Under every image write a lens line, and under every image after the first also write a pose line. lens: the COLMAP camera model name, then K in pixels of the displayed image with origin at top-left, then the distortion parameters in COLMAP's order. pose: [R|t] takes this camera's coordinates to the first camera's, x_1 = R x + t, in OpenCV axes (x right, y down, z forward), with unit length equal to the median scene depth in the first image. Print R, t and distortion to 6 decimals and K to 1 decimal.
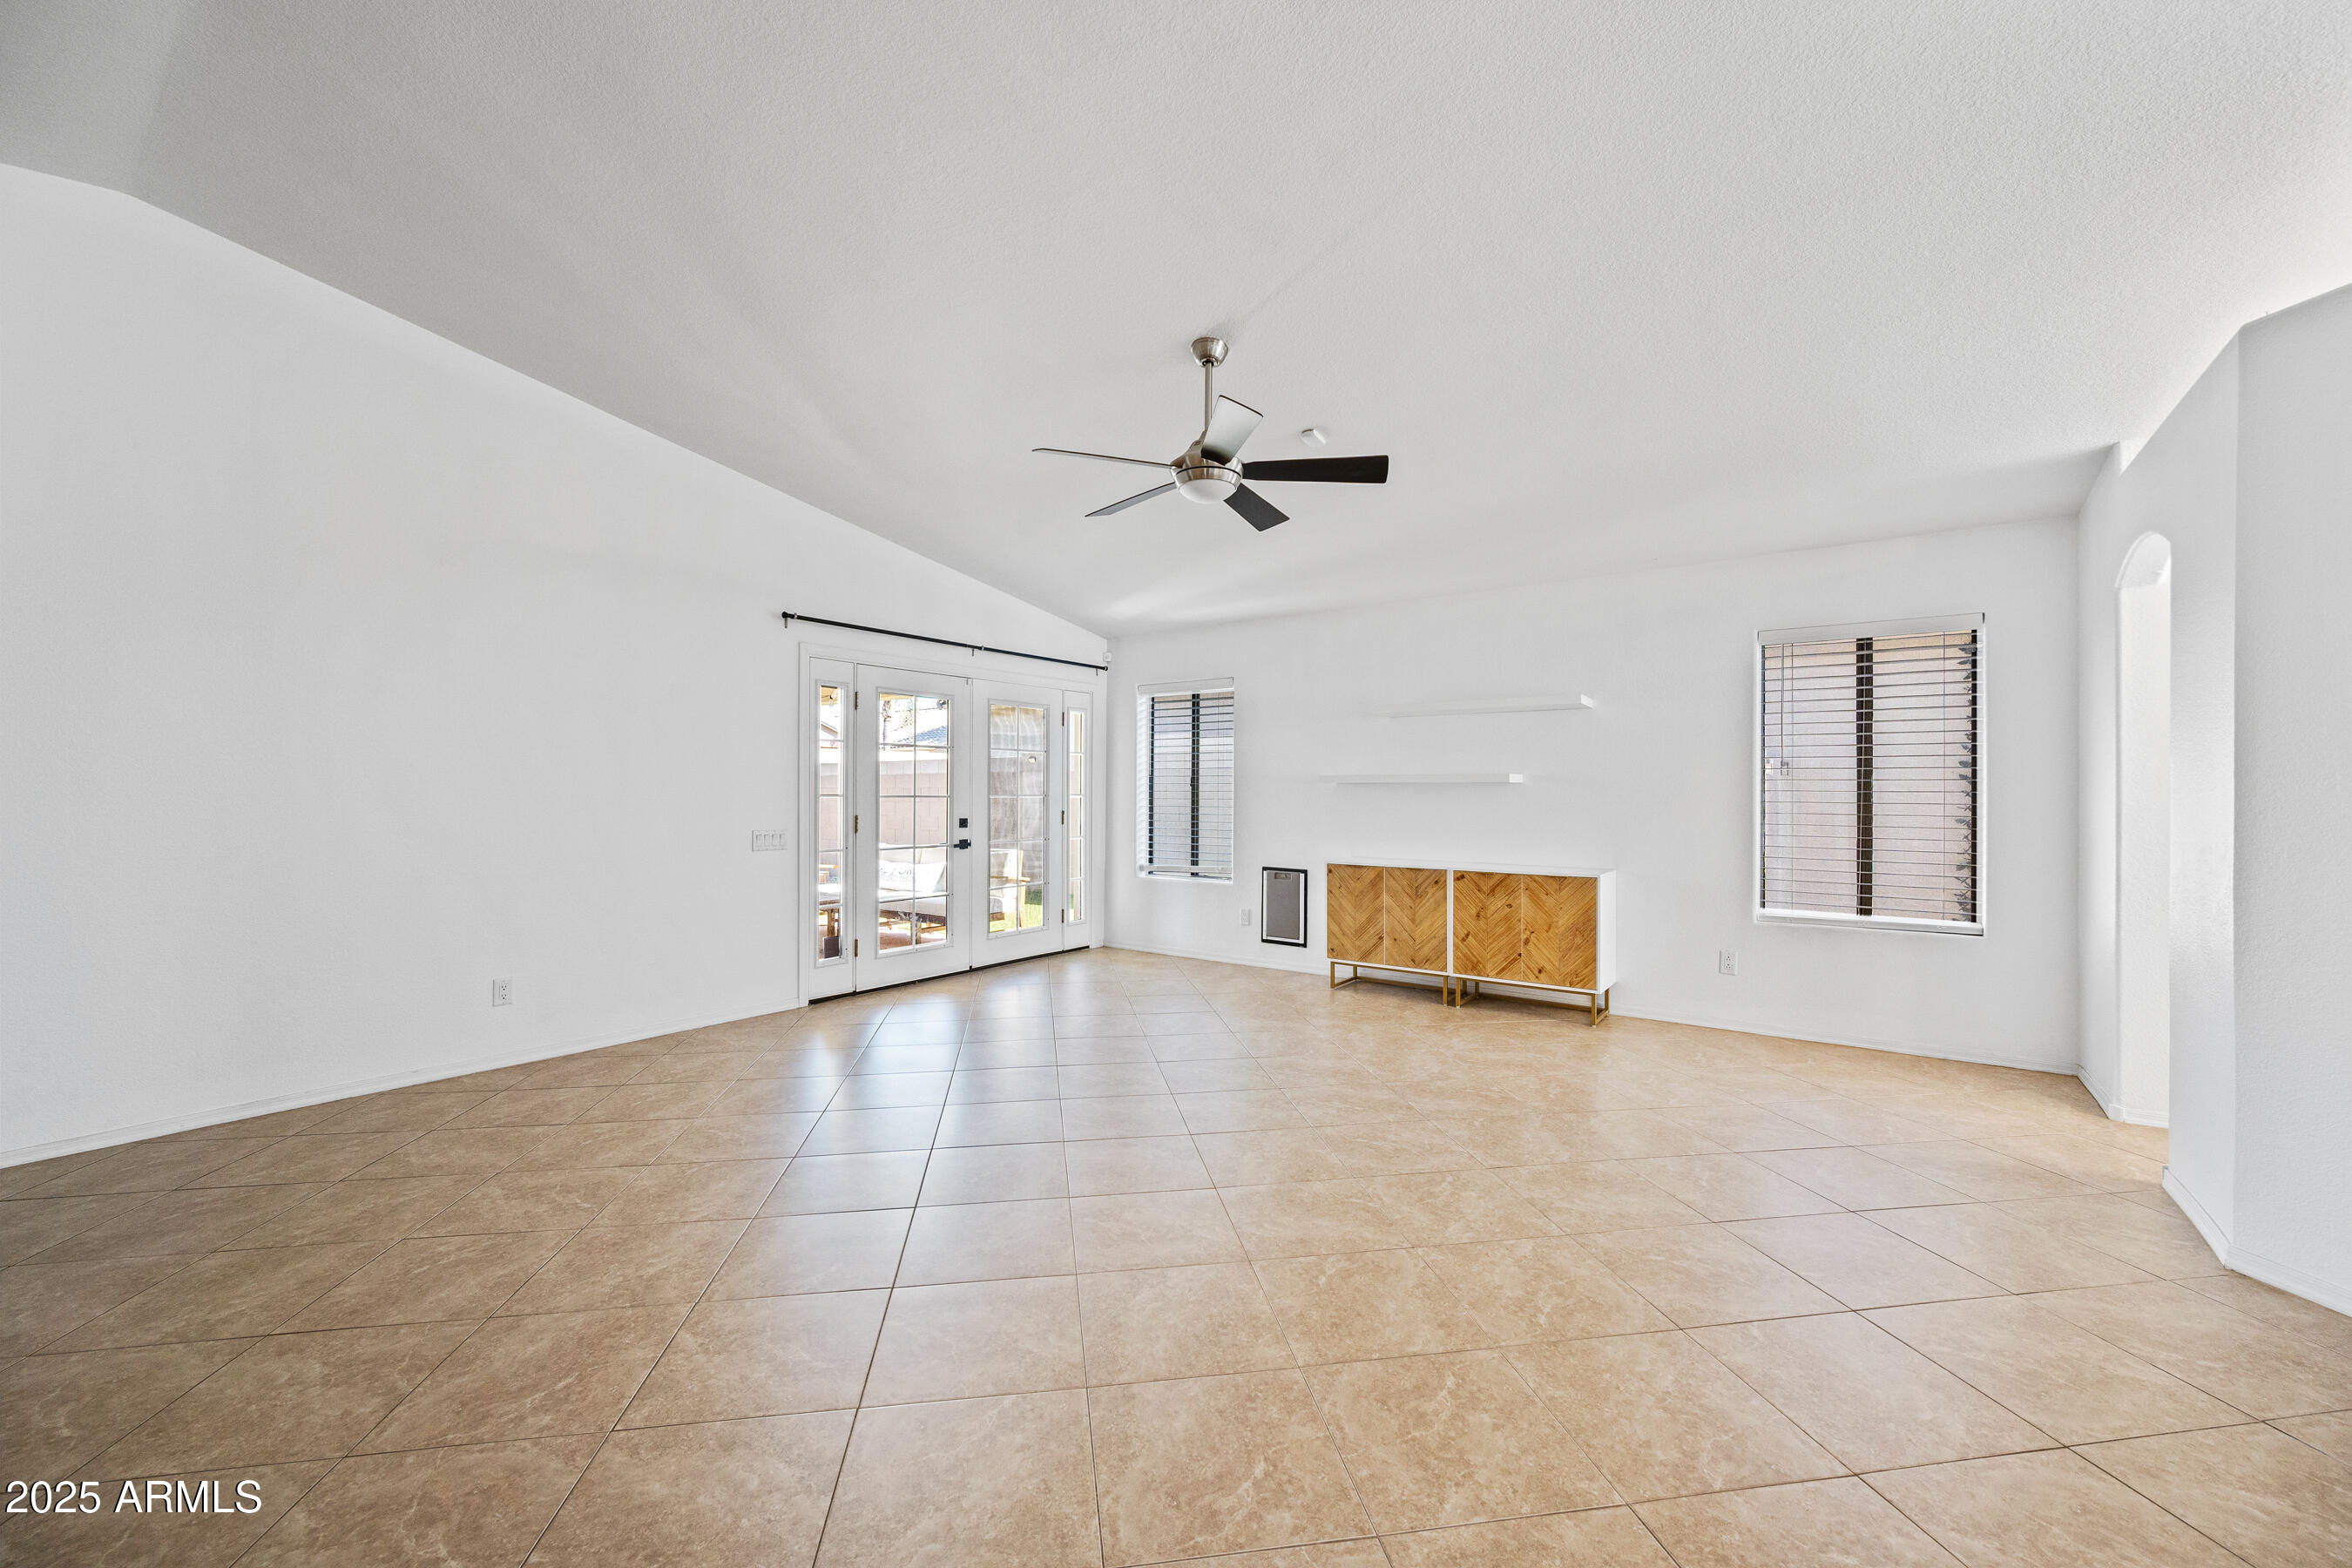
lens RADIAL K [[933.9, 0, 1176.0], [0, 933.9, 784.0], [0, 0, 1]] dist [-0.000414, -0.000075]
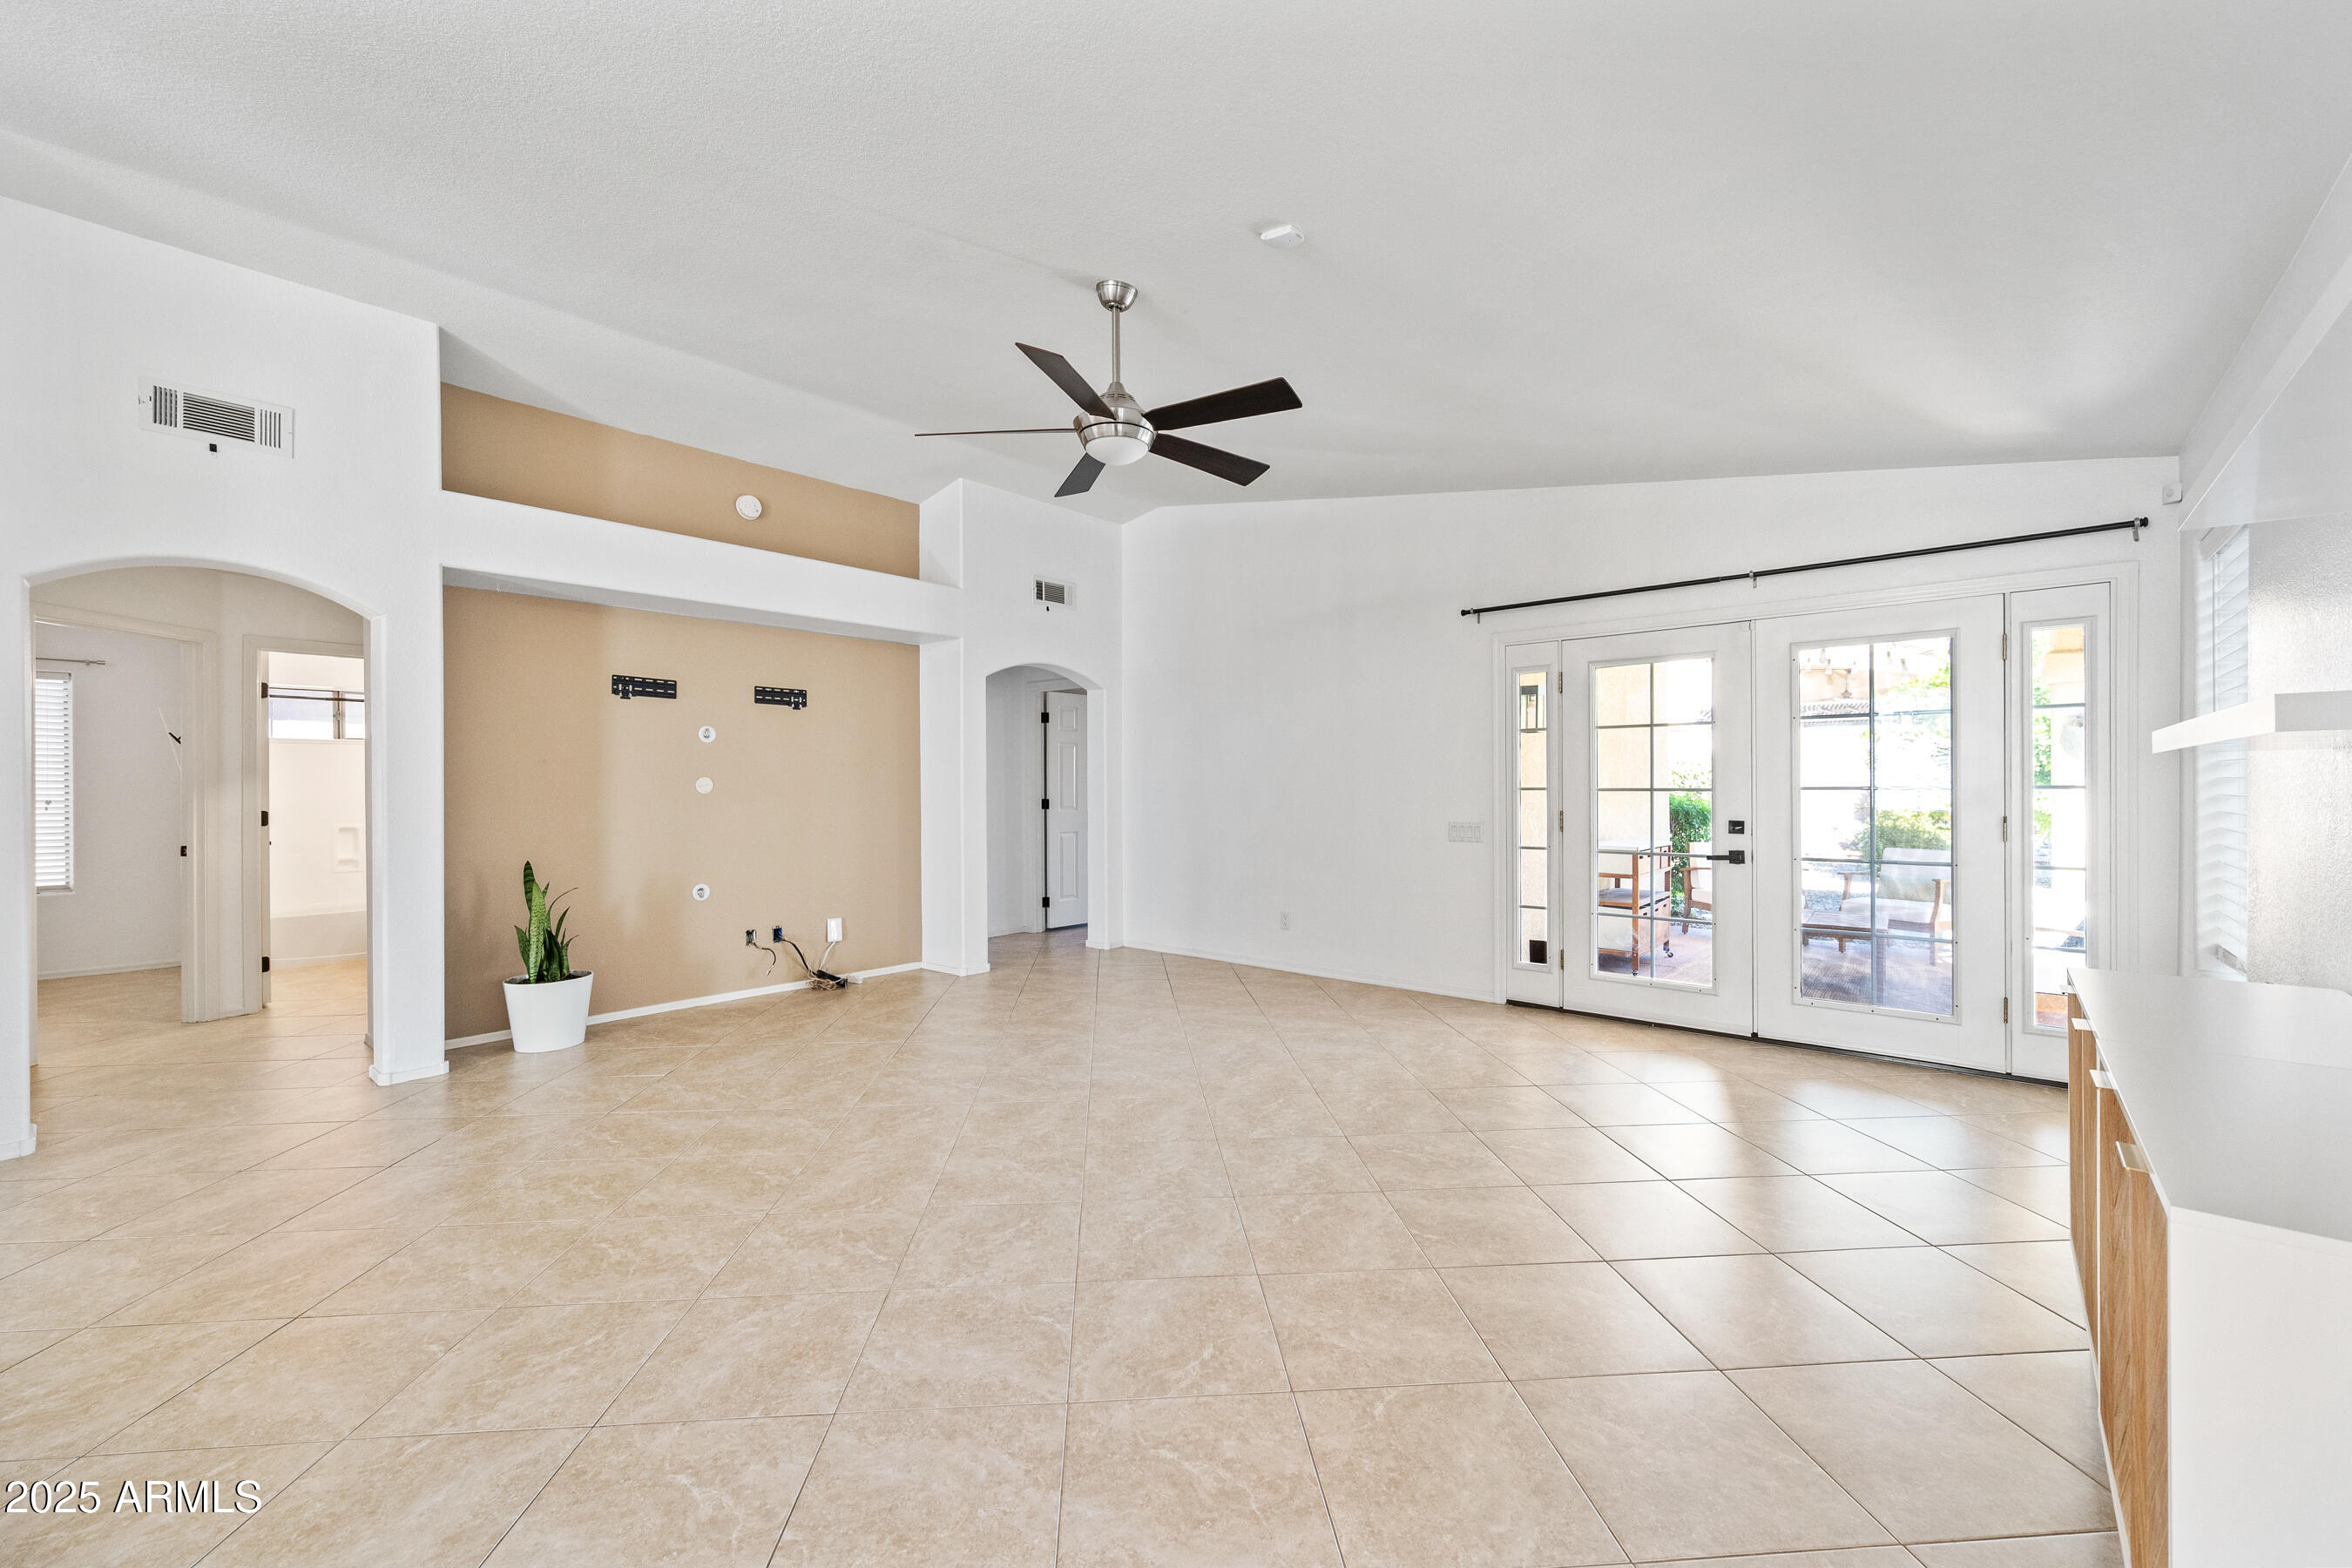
lens RADIAL K [[954.8, 0, 1186.1], [0, 954.8, 778.2], [0, 0, 1]] dist [0.020034, -0.000248]
pose [[-0.101799, -0.007651, -0.994776, 0.882892], [0.019004, 0.999773, -0.009634, 0.006290], [0.994623, -0.019886, -0.101630, 1.074288]]
